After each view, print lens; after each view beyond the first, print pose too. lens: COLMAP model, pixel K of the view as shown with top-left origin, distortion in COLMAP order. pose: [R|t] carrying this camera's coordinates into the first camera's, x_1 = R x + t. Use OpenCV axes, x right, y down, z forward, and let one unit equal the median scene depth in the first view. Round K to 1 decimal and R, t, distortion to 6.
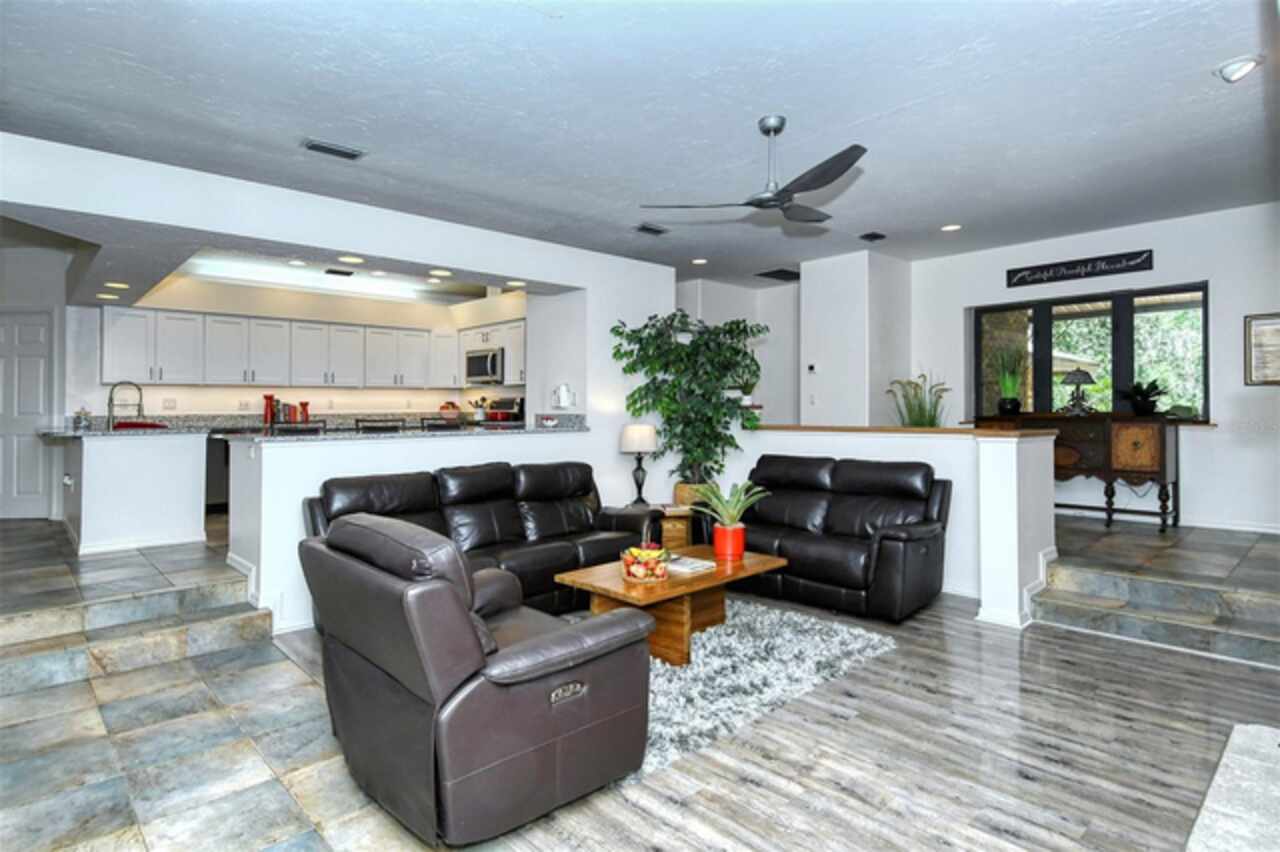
lens RADIAL K [[679.8, 0, 631.9], [0, 679.8, 397.6], [0, 0, 1]] dist [0.038601, -0.032707]
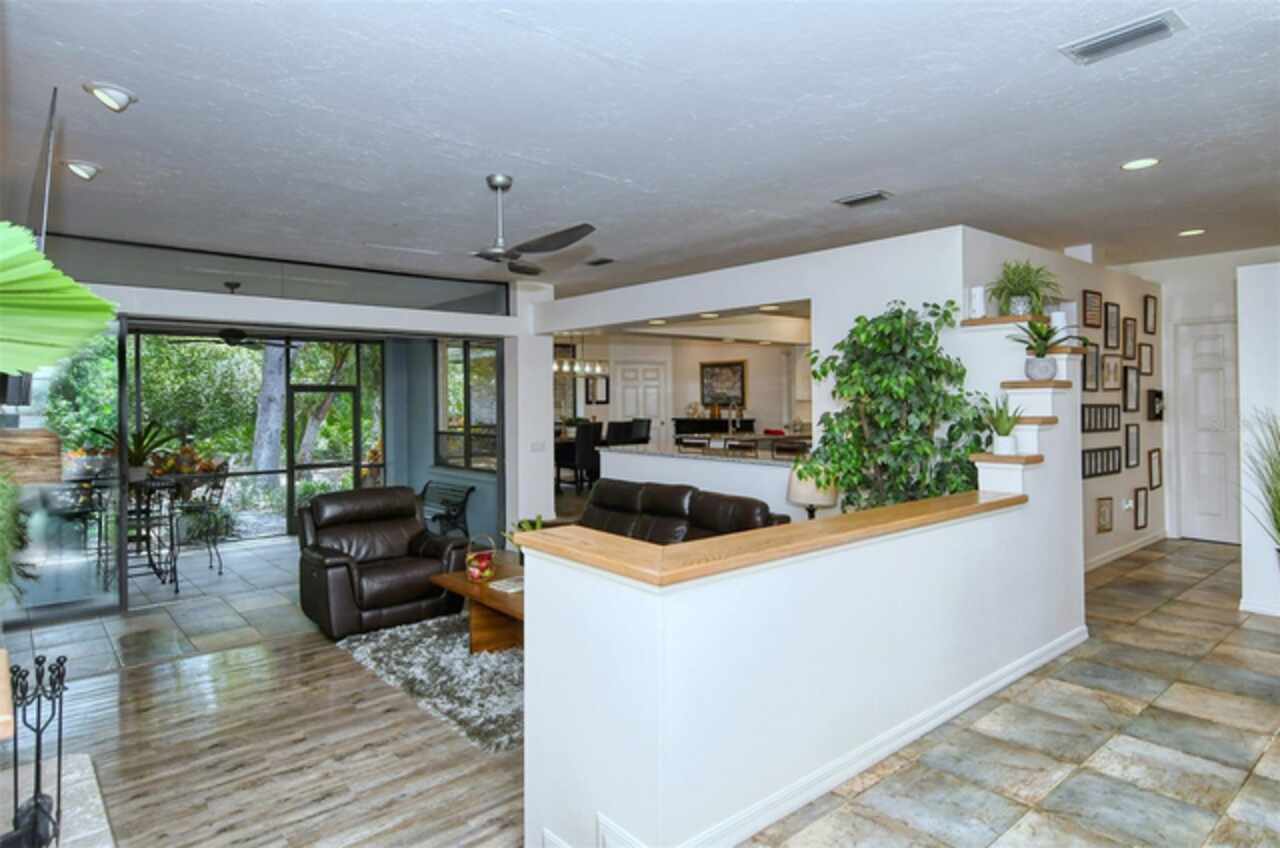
lens RADIAL K [[735.4, 0, 623.7], [0, 735.4, 391.9], [0, 0, 1]] dist [0.040563, -0.032531]
pose [[-0.042051, 0.002377, -0.999113, 1.766114], [0.018878, 0.999821, 0.001584, -0.110845], [0.998937, -0.018794, -0.042089, 1.659500]]
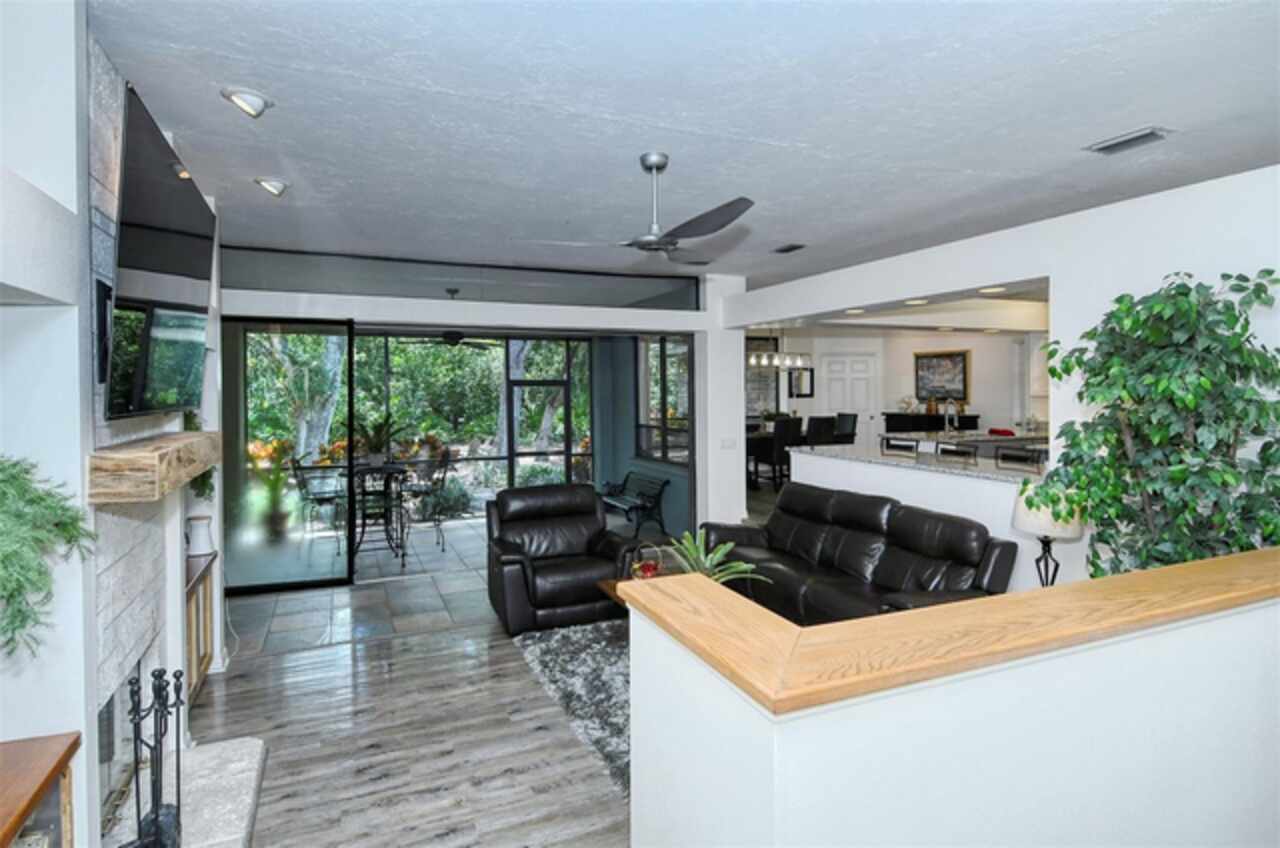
lens RADIAL K [[679.8, 0, 631.9], [0, 679.8, 395.6], [0, 0, 1]] dist [0.038601, -0.032707]
pose [[-0.335306, 0.023072, -0.941827, 1.476345], [0.020459, 0.999643, 0.017204, -0.134056], [0.941887, -0.013500, -0.335659, 1.727281]]
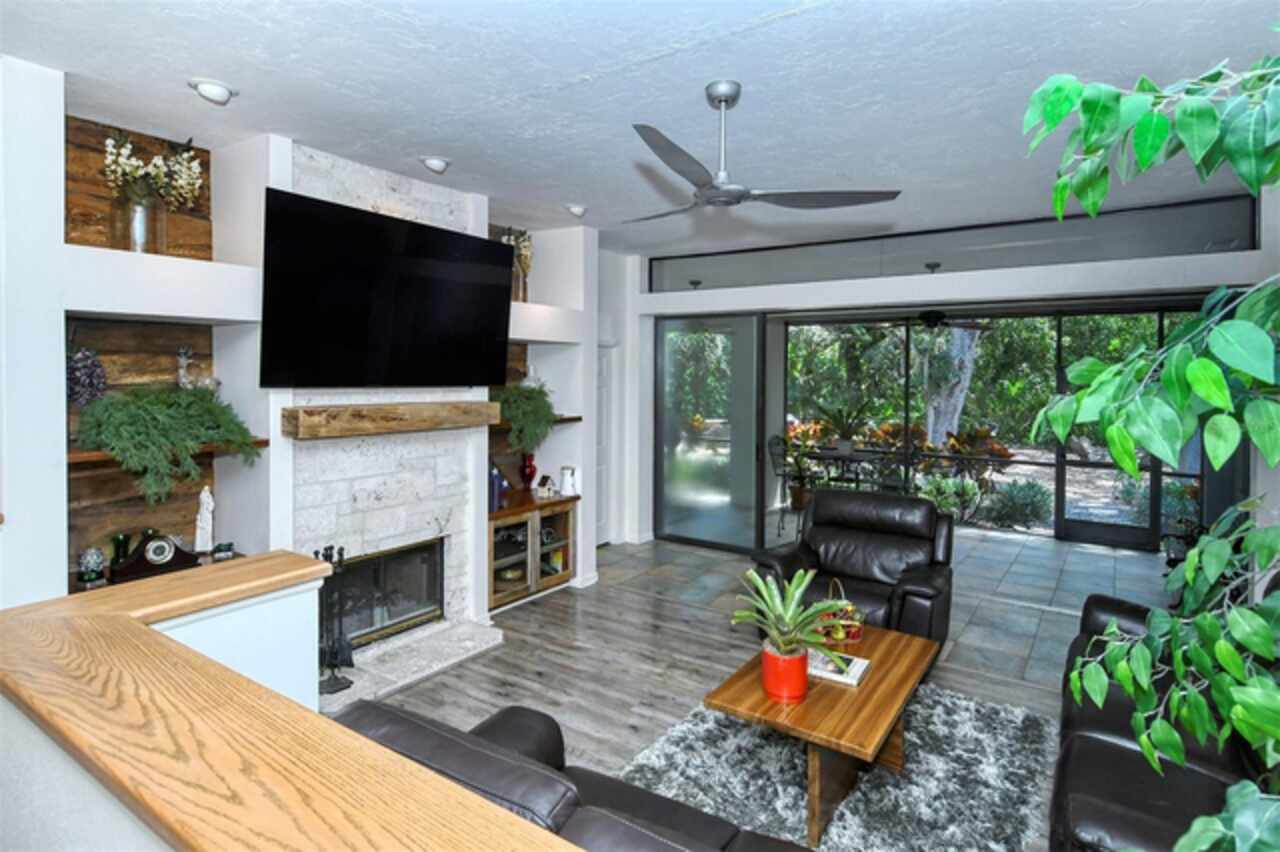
lens RADIAL K [[679.7, 0, 642.1], [0, 679.7, 383.0], [0, 0, 1]] dist [0.036836, 0.000080]
pose [[-0.975787, 0.003304, -0.218697, 0.611323], [0.001647, 0.999969, 0.007756, -0.125105], [0.218716, 0.007208, -0.975762, 2.322973]]
